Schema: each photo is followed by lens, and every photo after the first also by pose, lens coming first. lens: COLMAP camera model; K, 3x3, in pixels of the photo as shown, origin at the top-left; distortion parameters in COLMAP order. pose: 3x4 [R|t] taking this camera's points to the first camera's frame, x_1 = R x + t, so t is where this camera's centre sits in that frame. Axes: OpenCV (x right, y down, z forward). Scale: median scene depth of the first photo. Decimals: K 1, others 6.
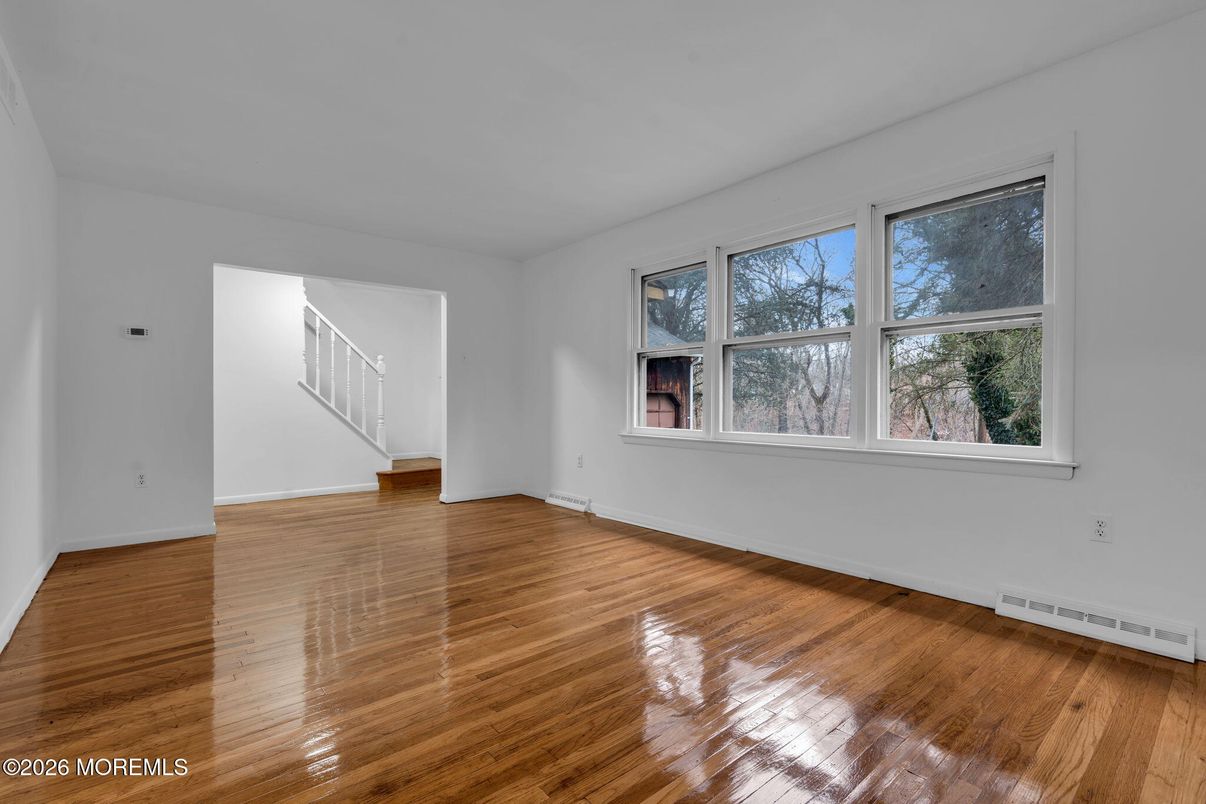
lens RADIAL K [[548.7, 0, 603.6], [0, 548.7, 406.3], [0, 0, 1]] dist [-0.000197, 0.000371]
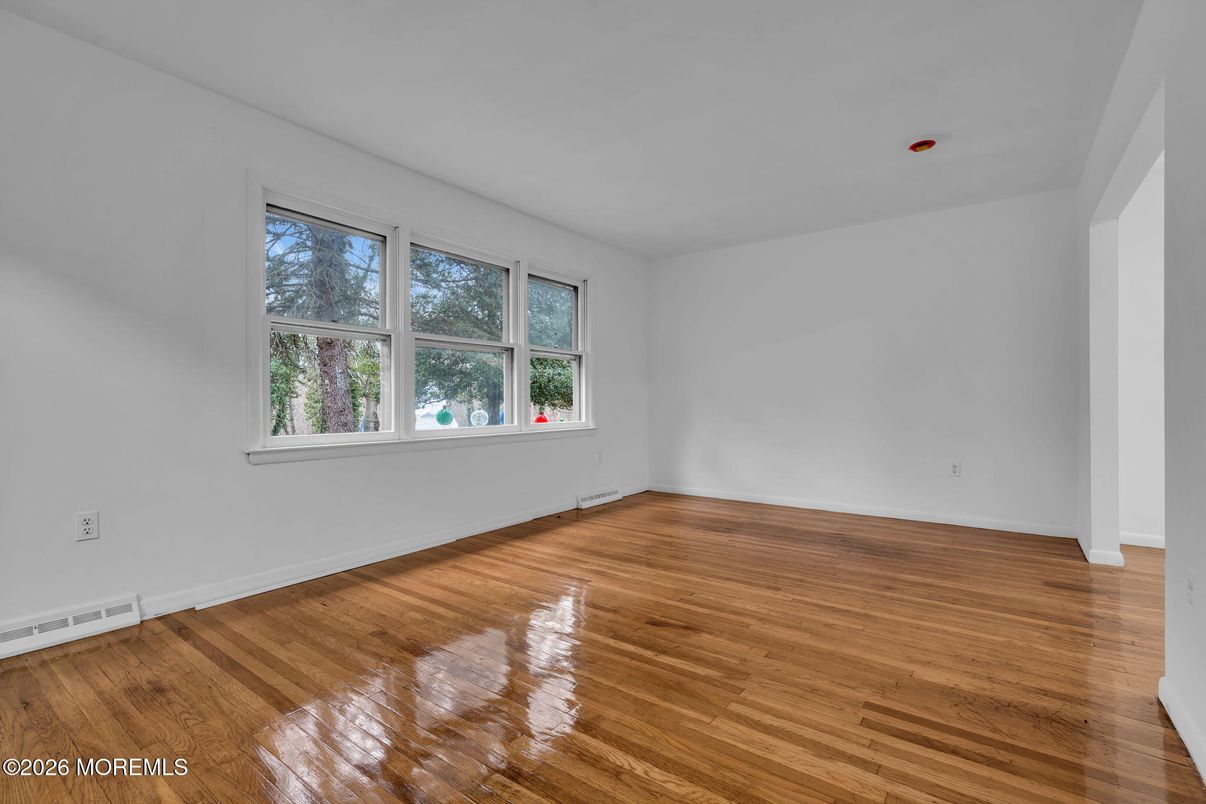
lens RADIAL K [[545.1, 0, 601.4], [0, 545.1, 437.1], [0, 0, 1]] dist [0.000194, 0.000181]
pose [[-0.237112, -0.064356, 0.969348, -0.845530], [0.005178, 0.997705, 0.067505, -0.003314], [-0.971468, 0.021026, -0.236235, 1.018824]]
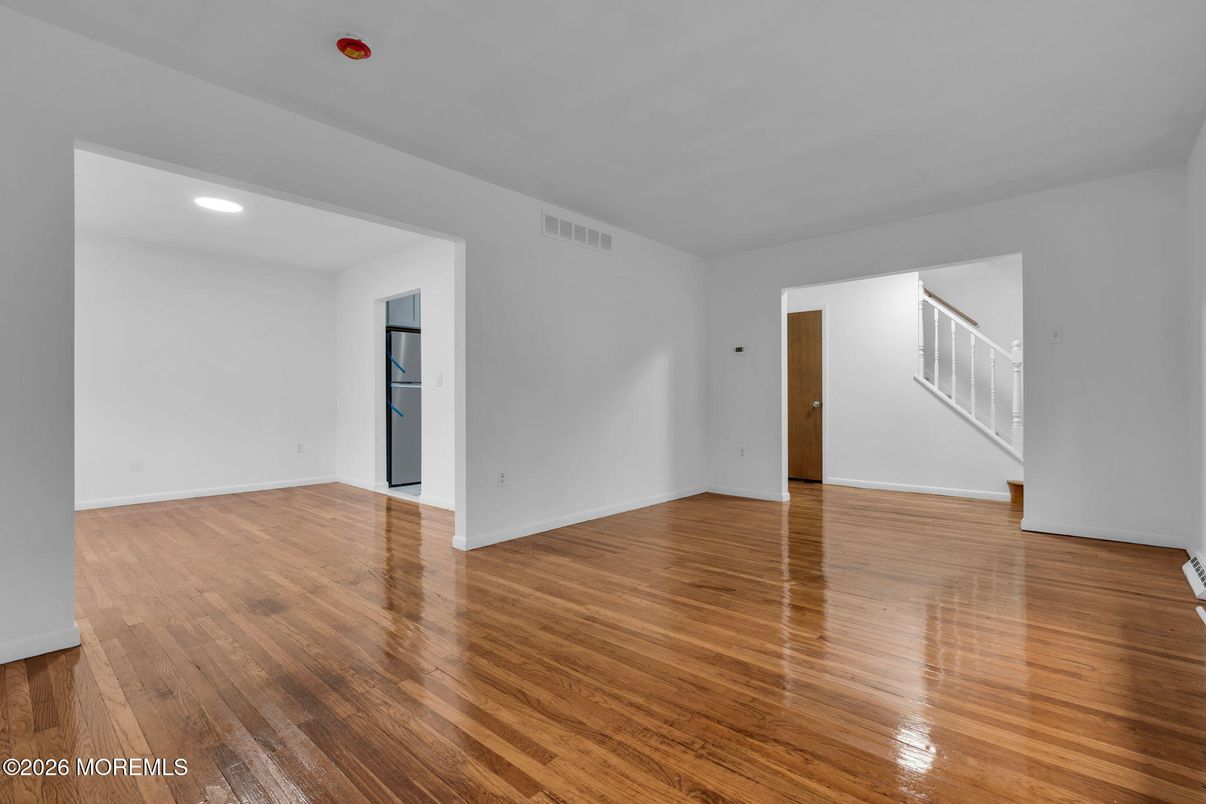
lens RADIAL K [[548.7, 0, 603.6], [0, 548.7, 406.3], [0, 0, 1]] dist [-0.000197, 0.000371]
pose [[0.148799, 0.012808, -0.988785, 0.586216], [-0.002515, 0.999918, 0.012574, -0.004578], [0.988864, 0.000615, 0.148819, 0.484167]]
